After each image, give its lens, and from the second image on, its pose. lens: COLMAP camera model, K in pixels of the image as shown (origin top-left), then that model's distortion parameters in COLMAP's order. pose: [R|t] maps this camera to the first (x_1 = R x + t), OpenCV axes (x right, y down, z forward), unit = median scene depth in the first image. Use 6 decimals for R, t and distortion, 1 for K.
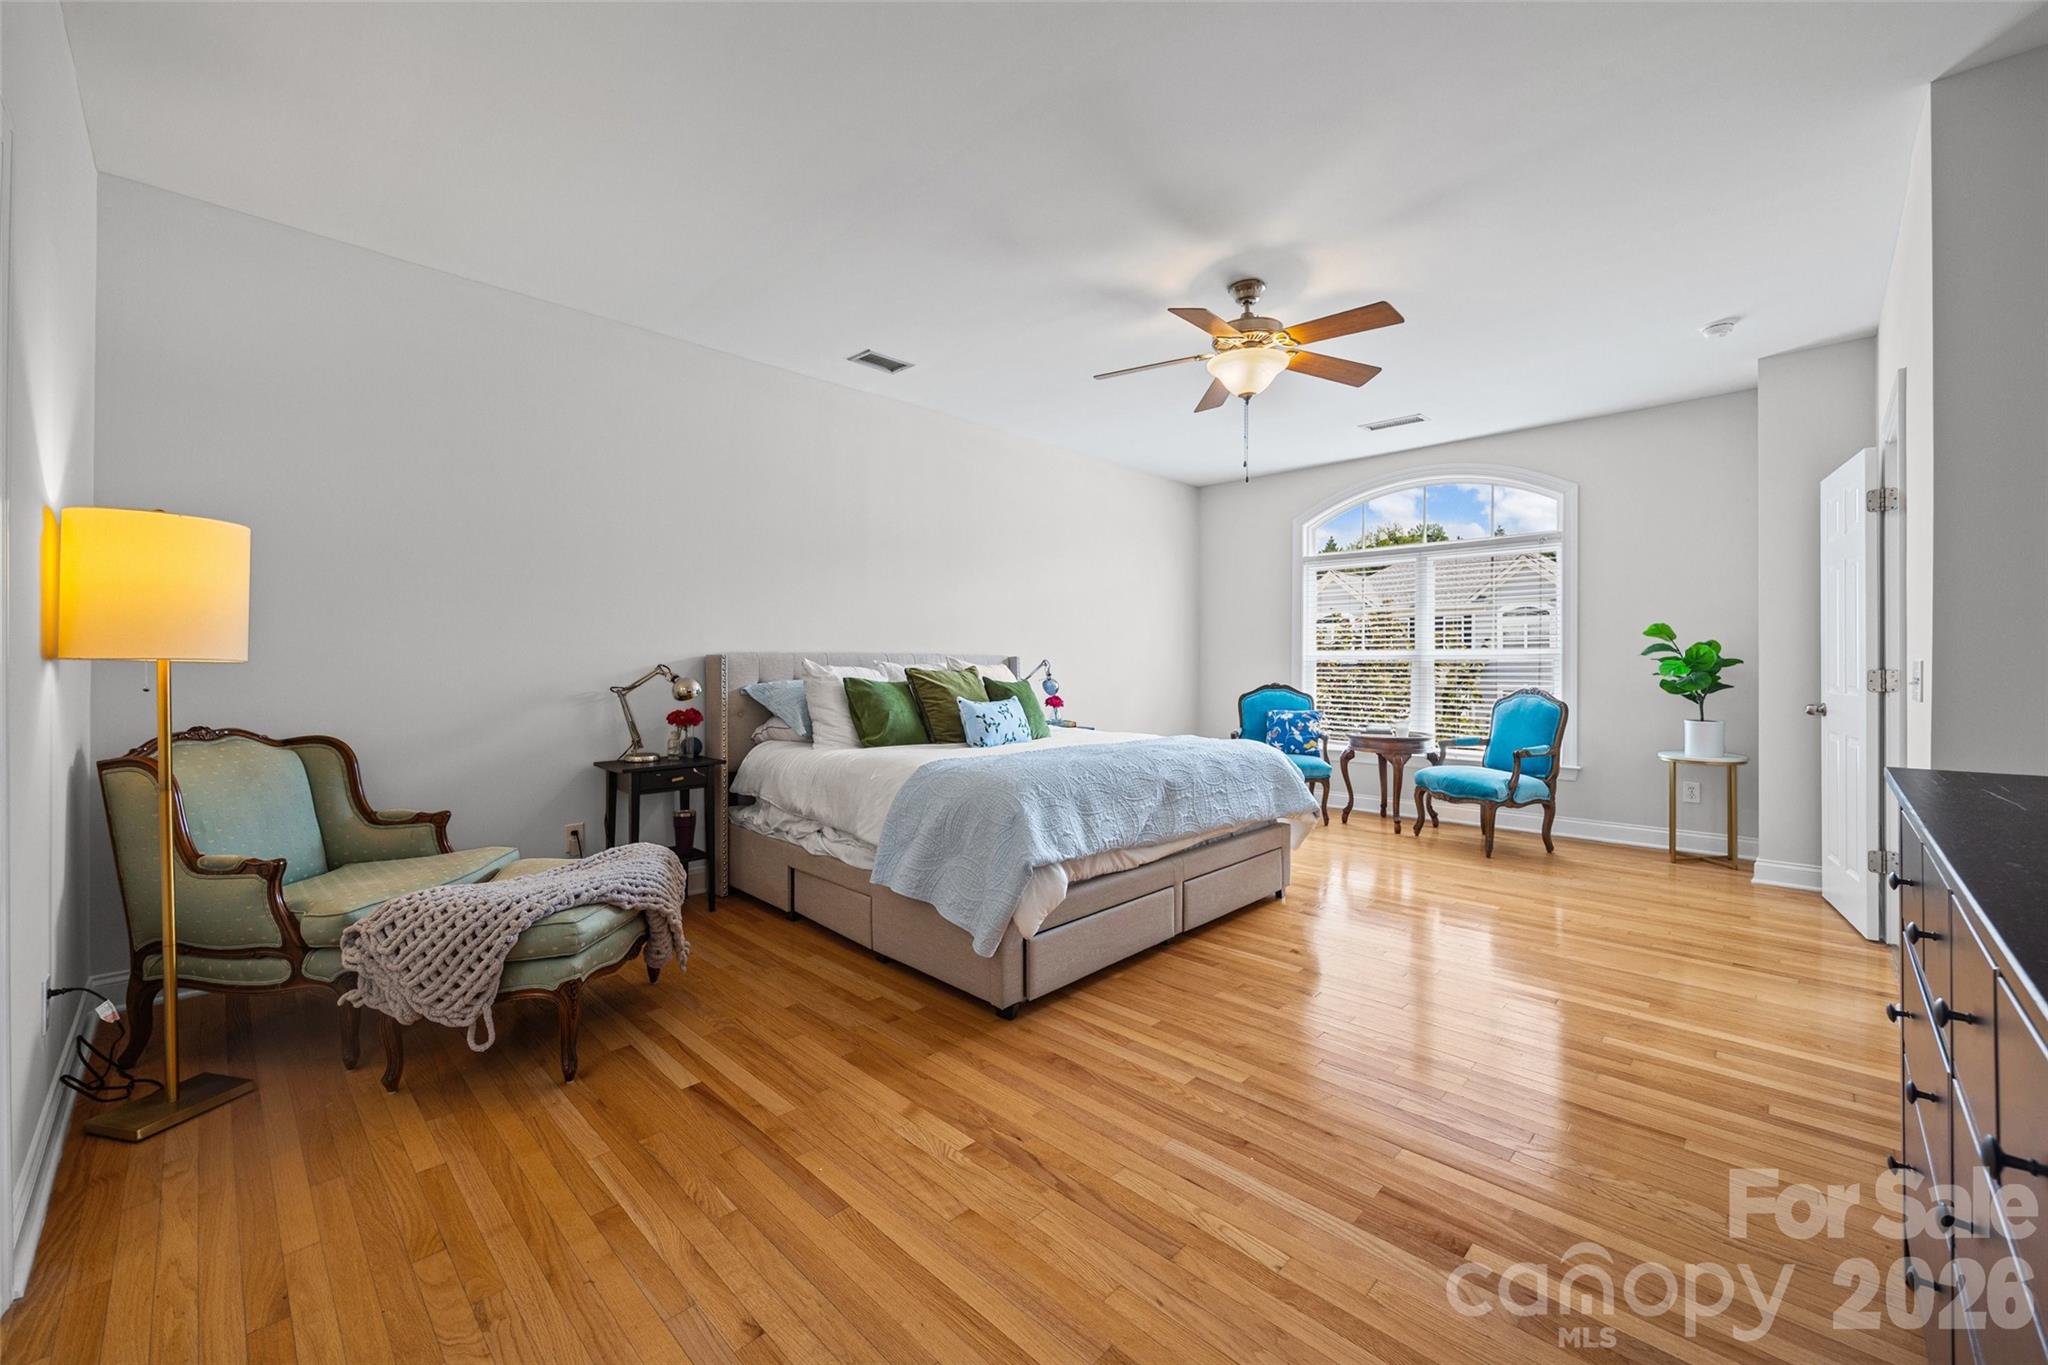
lens RADIAL K [[804.9, 0, 1025.2], [0, 804.9, 666.5], [0, 0, 1]] dist [0.000083, -0.000019]
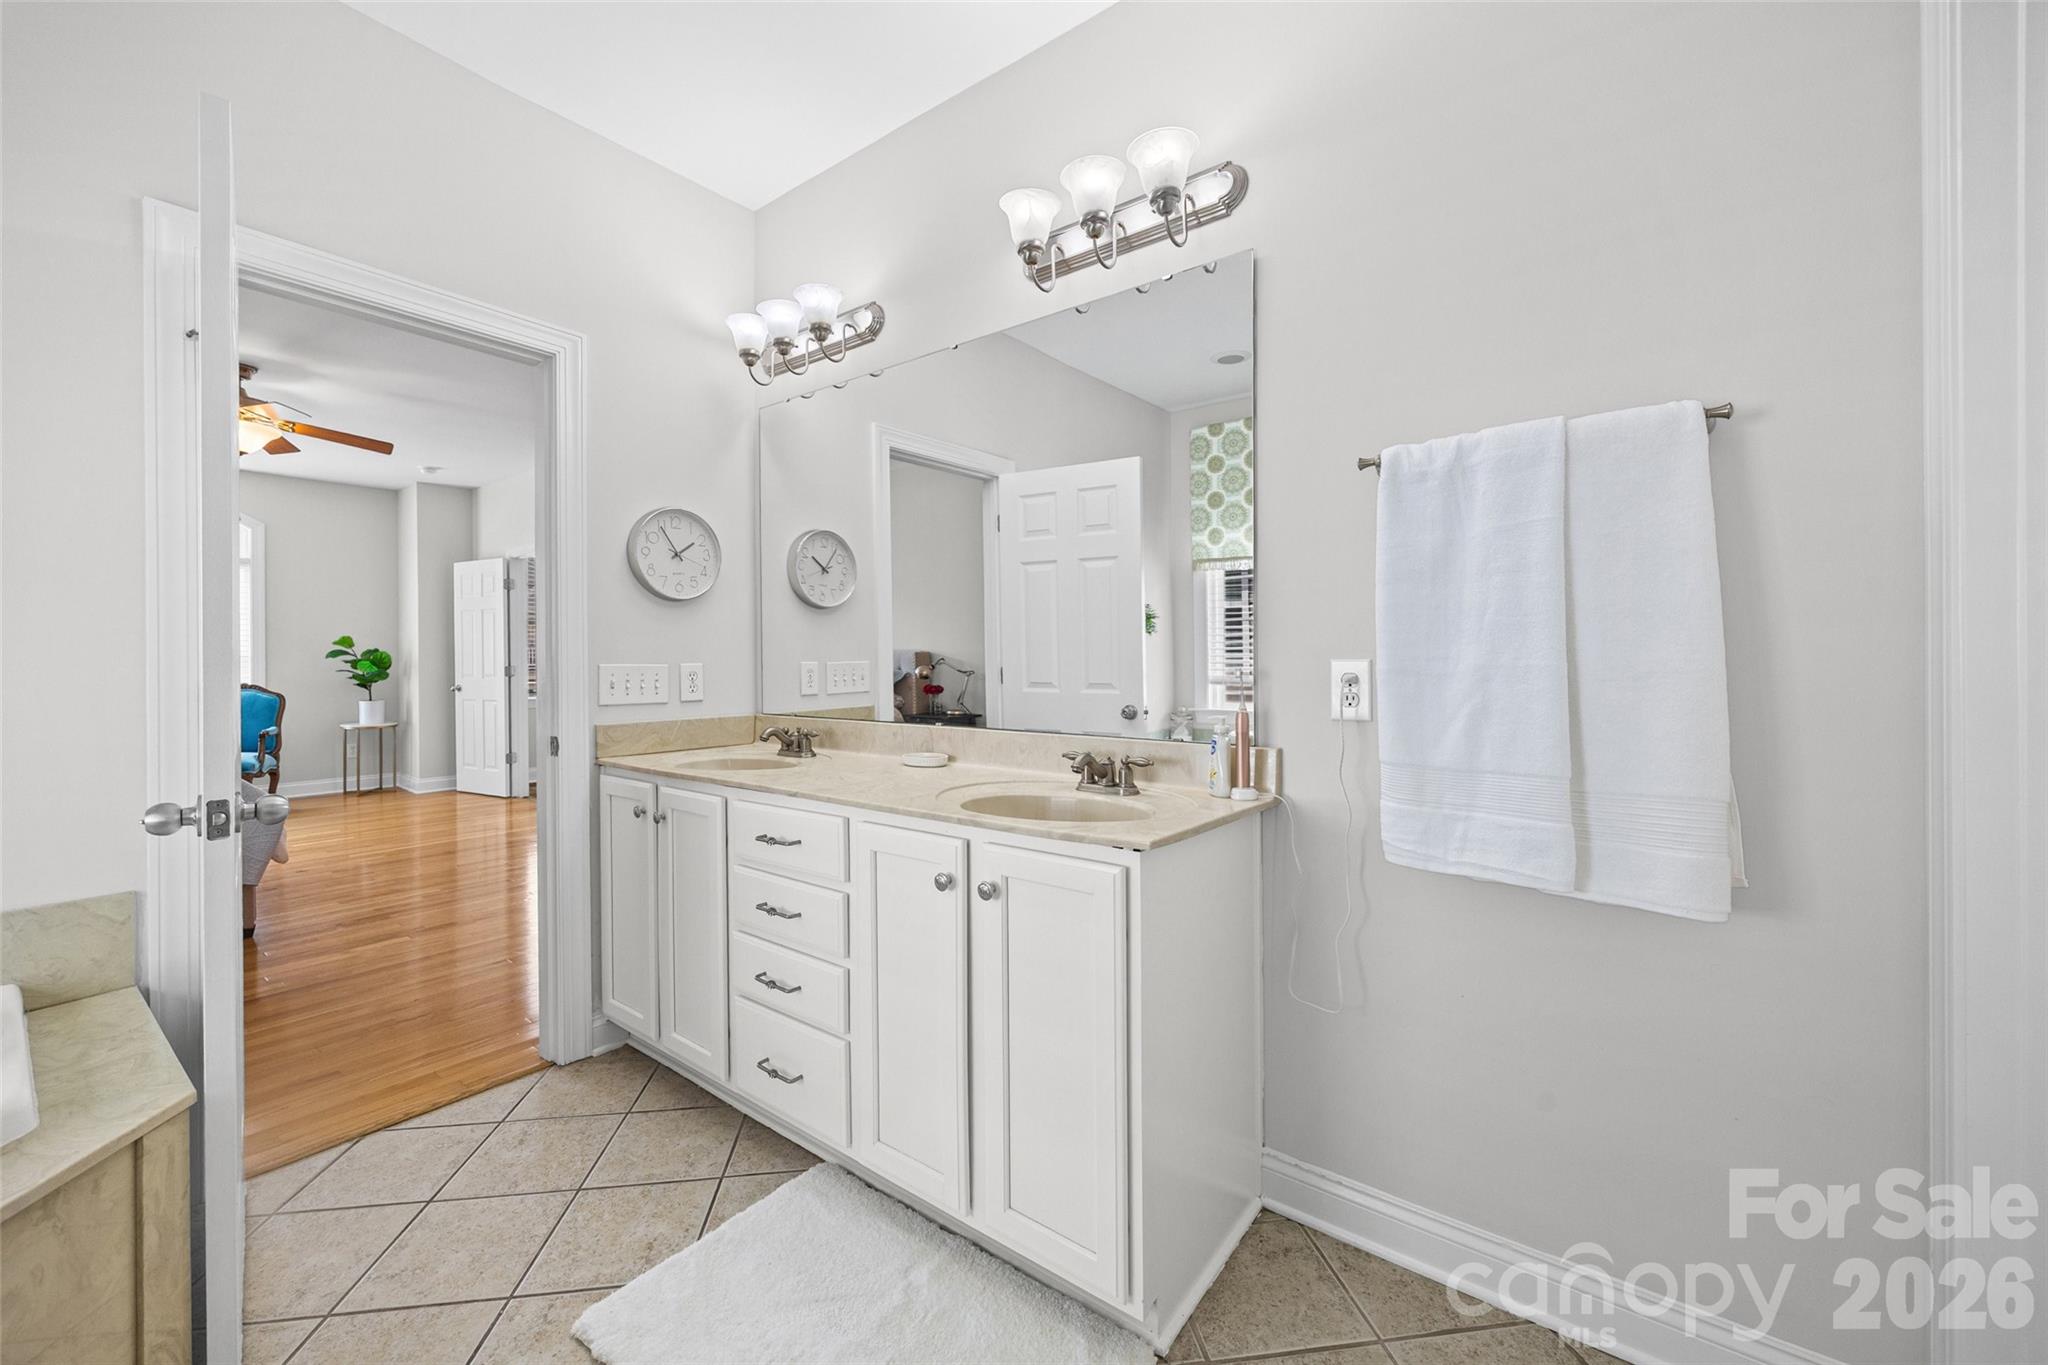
lens RADIAL K [[804.9, 0, 1025.5], [0, 804.9, 665.3], [0, 0, 1]] dist [0.000083, -0.000019]
pose [[-0.117916, -0.008433, 0.992988, -0.808976], [0.009079, 0.999913, 0.009570, -0.003016], [-0.992982, 0.010143, -0.117829, -0.053255]]
